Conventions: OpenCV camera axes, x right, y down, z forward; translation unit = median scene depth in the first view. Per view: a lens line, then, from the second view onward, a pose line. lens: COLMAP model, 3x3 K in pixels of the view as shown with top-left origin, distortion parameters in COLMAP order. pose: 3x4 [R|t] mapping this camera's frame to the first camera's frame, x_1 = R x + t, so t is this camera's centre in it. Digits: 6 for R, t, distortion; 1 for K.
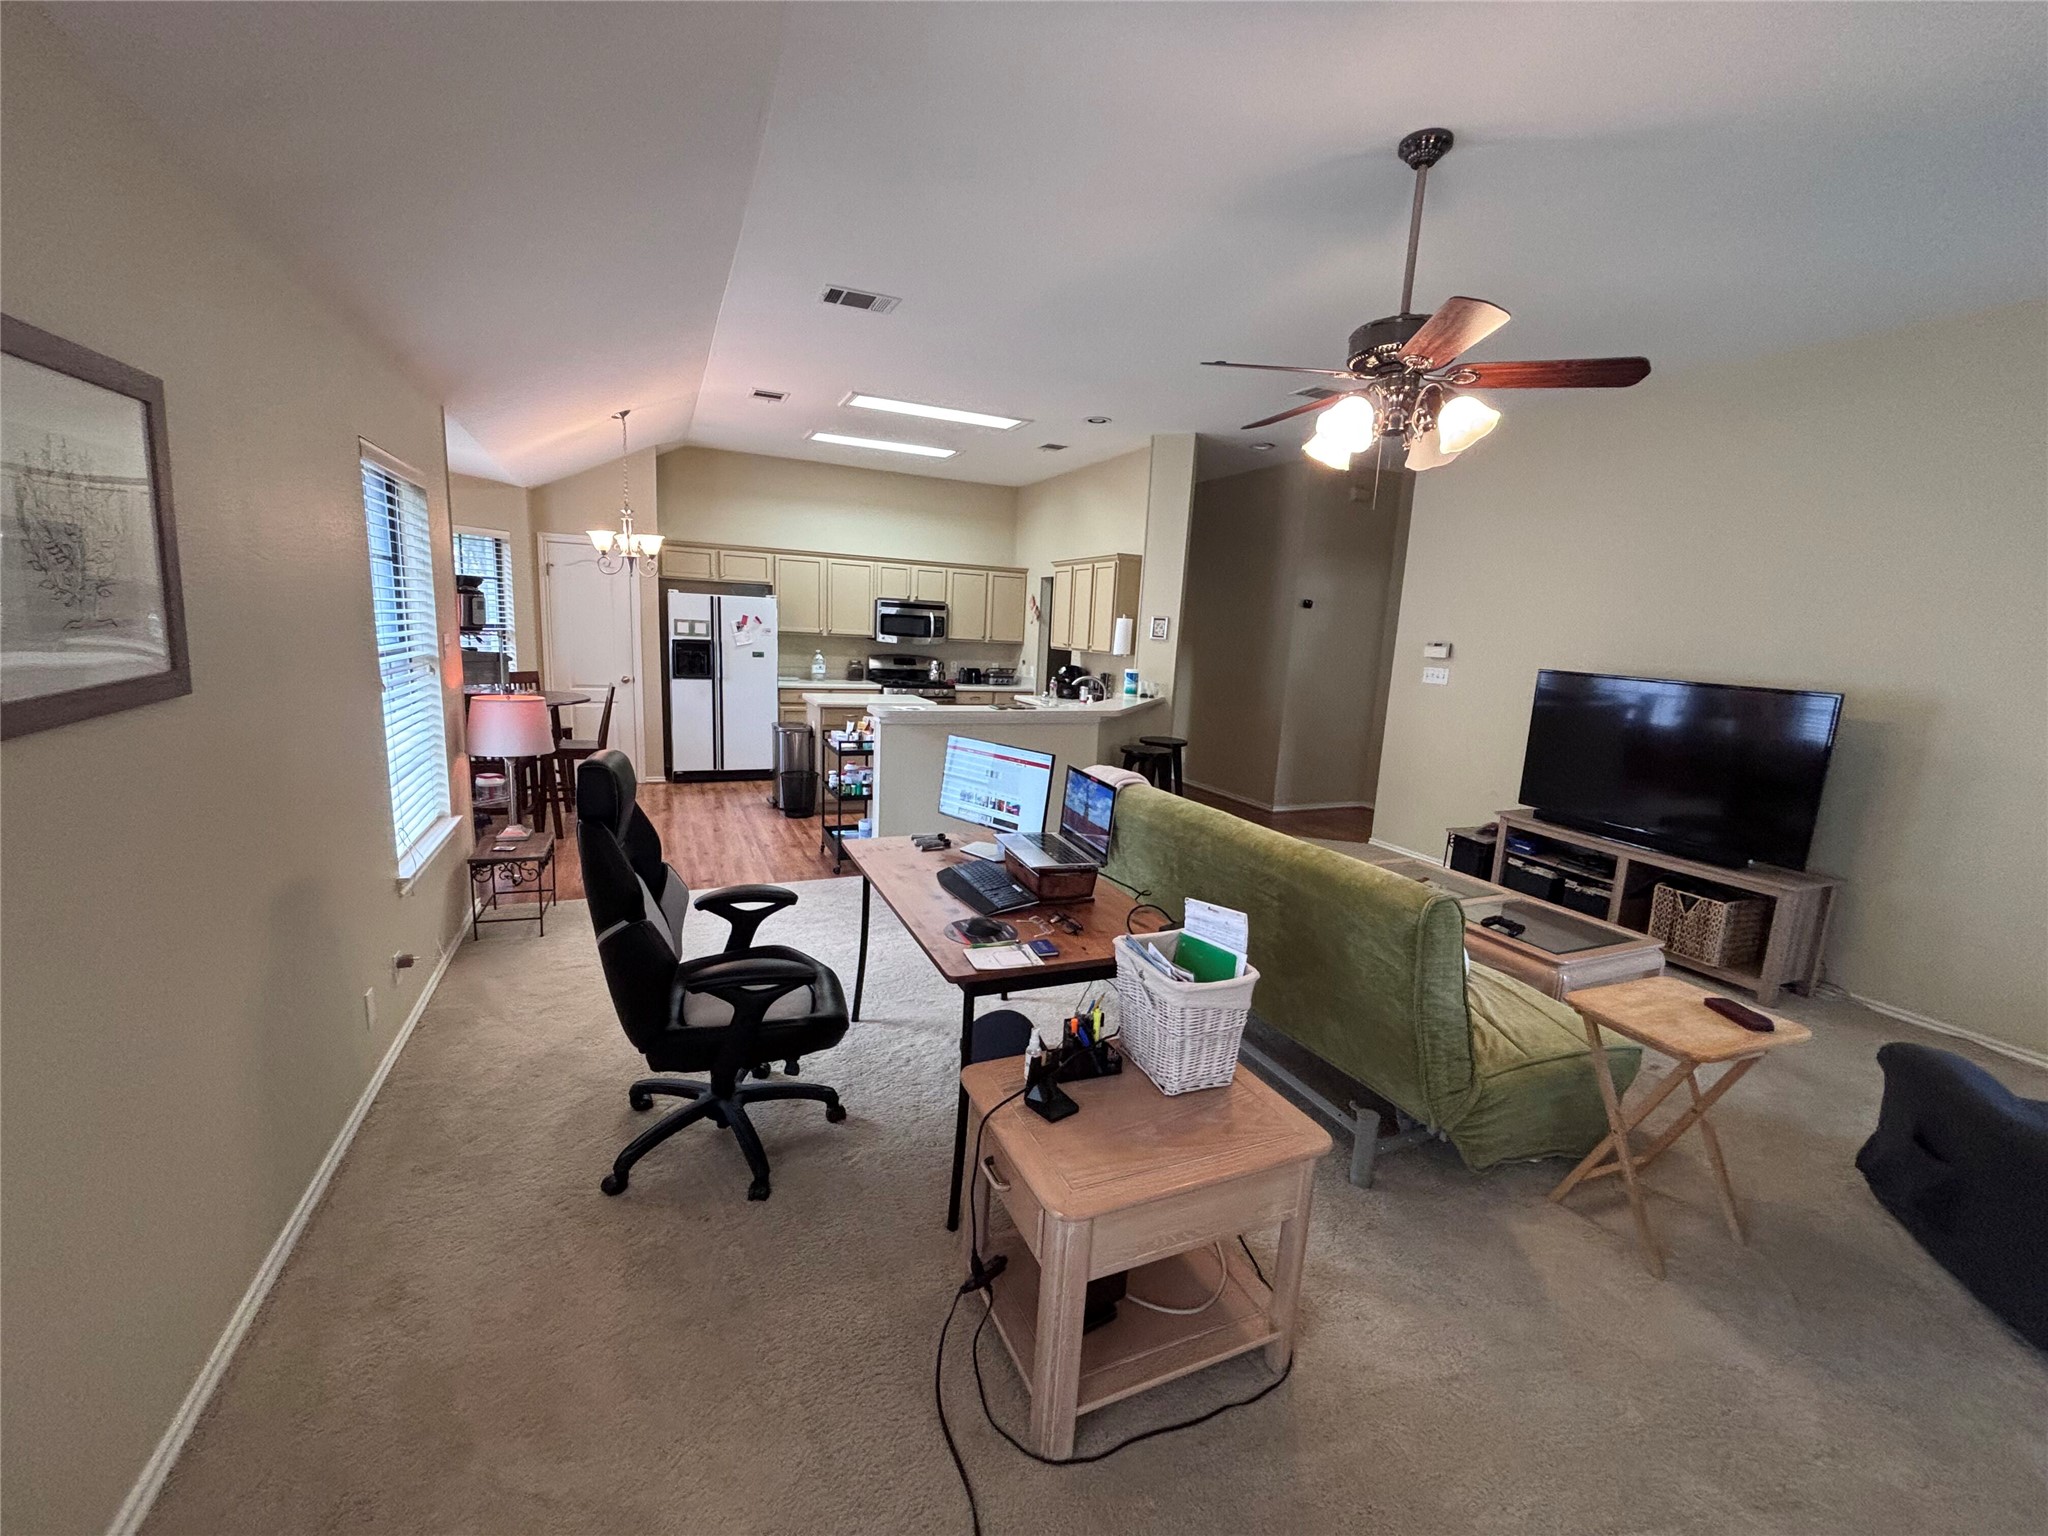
lens RADIAL K [[824.7, 0, 1028.4], [0, 824.7, 777.9], [0, 0, 1]] dist [0.001404, -0.011932]
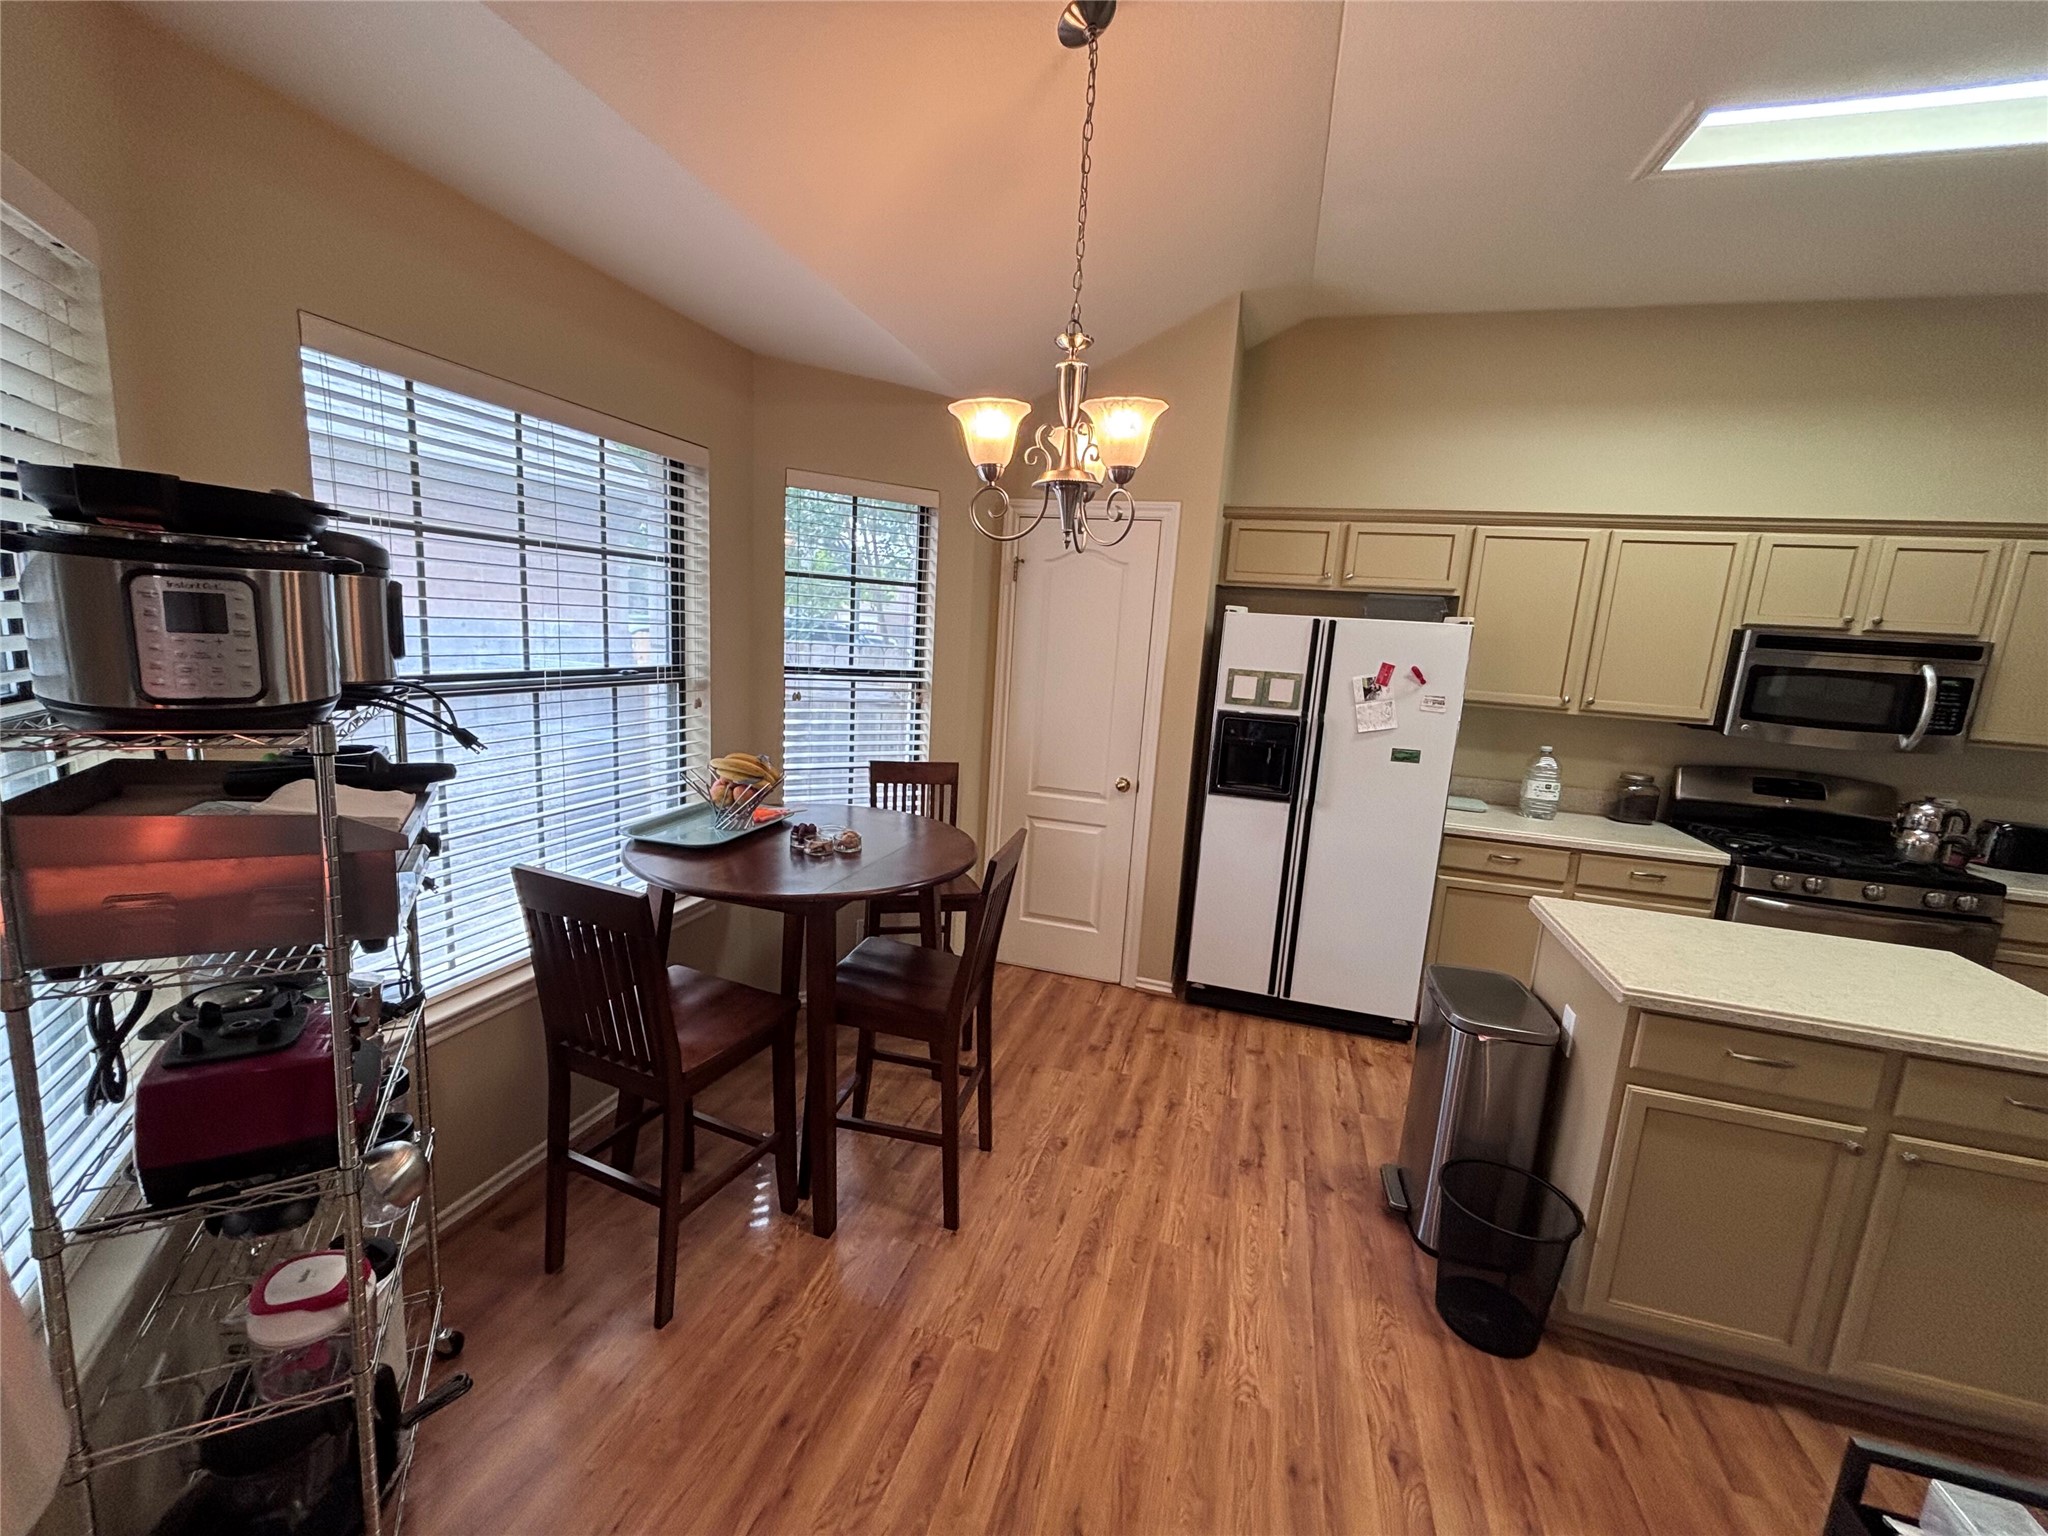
lens RADIAL K [[824.7, 0, 1028.4], [0, 824.7, 777.9], [0, 0, 1]] dist [0.001404, -0.011932]
pose [[0.758421, 0.112640, -0.641958, -0.202079], [-0.141371, 0.989934, 0.006679, -0.113697], [0.636248, 0.085689, 0.766711, 0.553471]]
